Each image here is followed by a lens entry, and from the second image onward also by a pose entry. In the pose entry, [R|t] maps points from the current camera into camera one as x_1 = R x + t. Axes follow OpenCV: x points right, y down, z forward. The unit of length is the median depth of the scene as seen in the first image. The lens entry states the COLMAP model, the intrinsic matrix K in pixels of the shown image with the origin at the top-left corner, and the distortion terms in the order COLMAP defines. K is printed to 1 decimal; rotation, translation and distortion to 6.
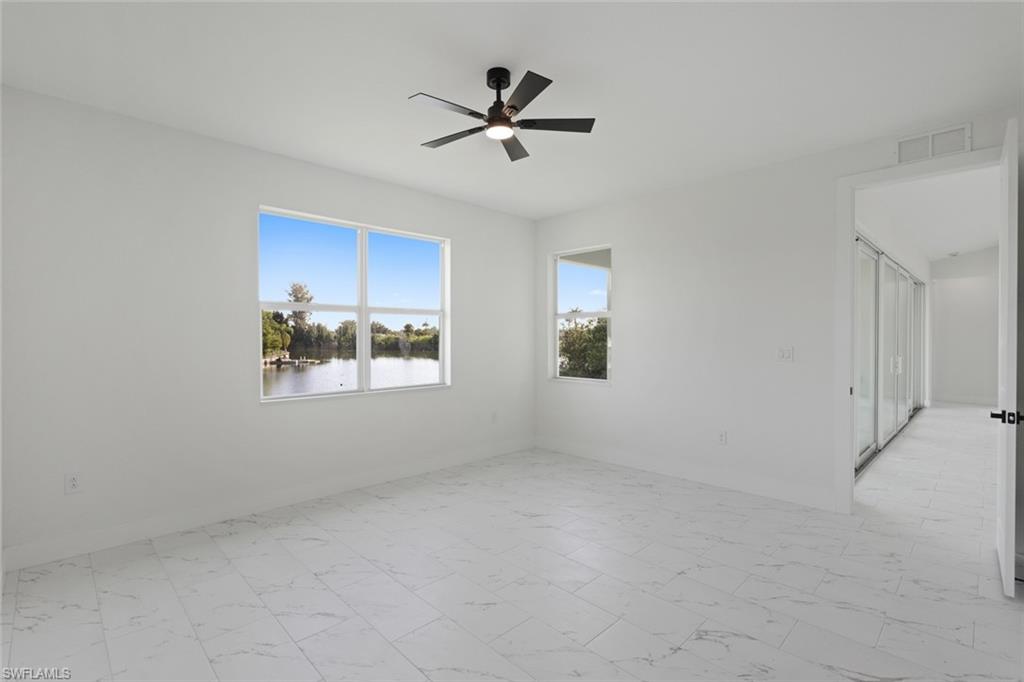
lens RADIAL K [[470.5, 0, 509.6], [0, 470.5, 342.0], [0, 0, 1]] dist [-0.000977, -0.000480]
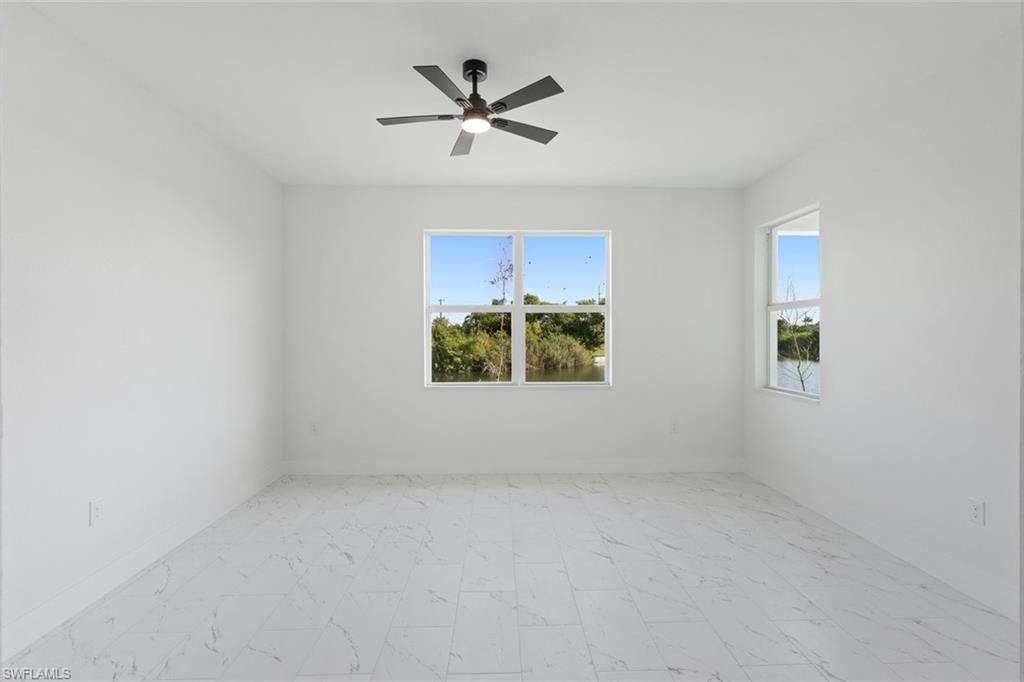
lens RADIAL K [[470.5, 0, 509.6], [0, 470.5, 342.0], [0, 0, 1]] dist [-0.000977, -0.000480]
pose [[0.733980, 0.009745, -0.679101, 0.447955], [-0.006153, 0.999951, 0.007699, -0.002463], [0.679143, -0.001473, 0.734004, 0.215861]]
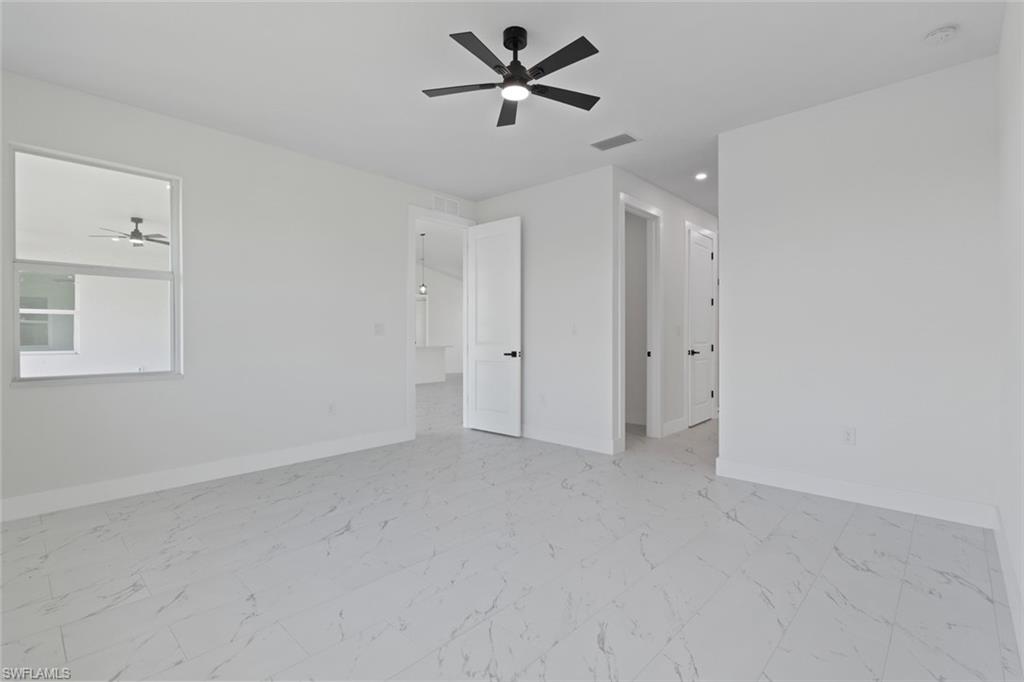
lens RADIAL K [[474.1, 0, 511.2], [0, 474.1, 335.9], [0, 0, 1]] dist [-0.000369, 0.000296]
pose [[-0.045231, -0.000902, 0.998976, -0.675093], [0.010040, 0.999949, 0.001358, 0.044894], [-0.998926, 0.010091, -0.045220, 0.685145]]
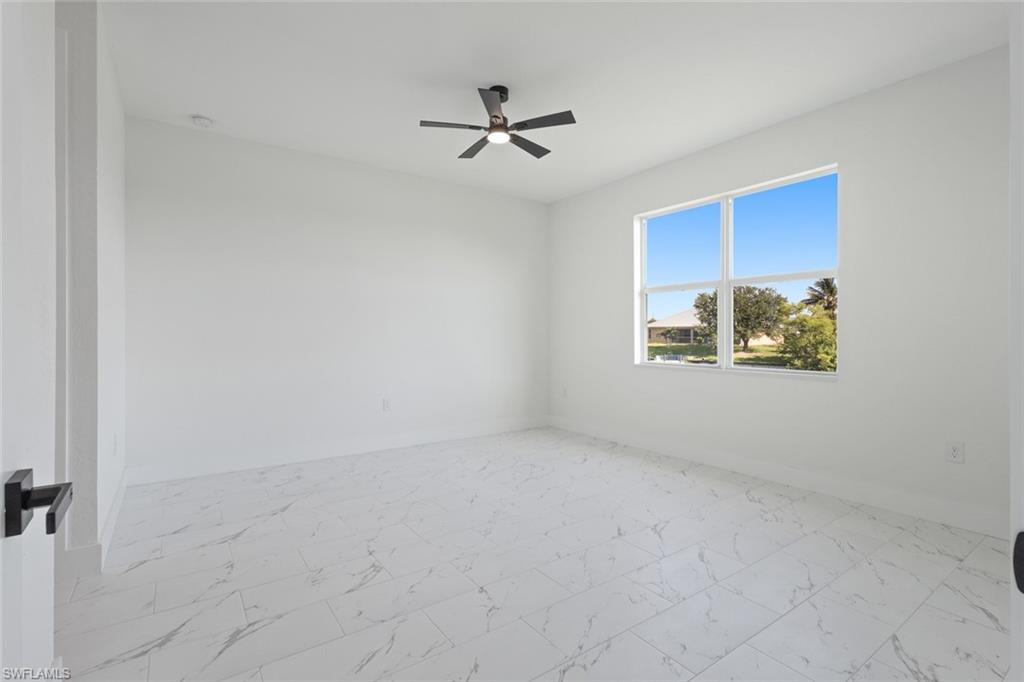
lens RADIAL K [[470.5, 0, 509.6], [0, 470.5, 342.0], [0, 0, 1]] dist [-0.000977, -0.000480]
pose [[-0.157057, 0.015990, -0.987460, 0.769375], [-0.012805, 0.999752, 0.018225, 0.042667], [0.987507, 0.015507, -0.156813, 0.793192]]
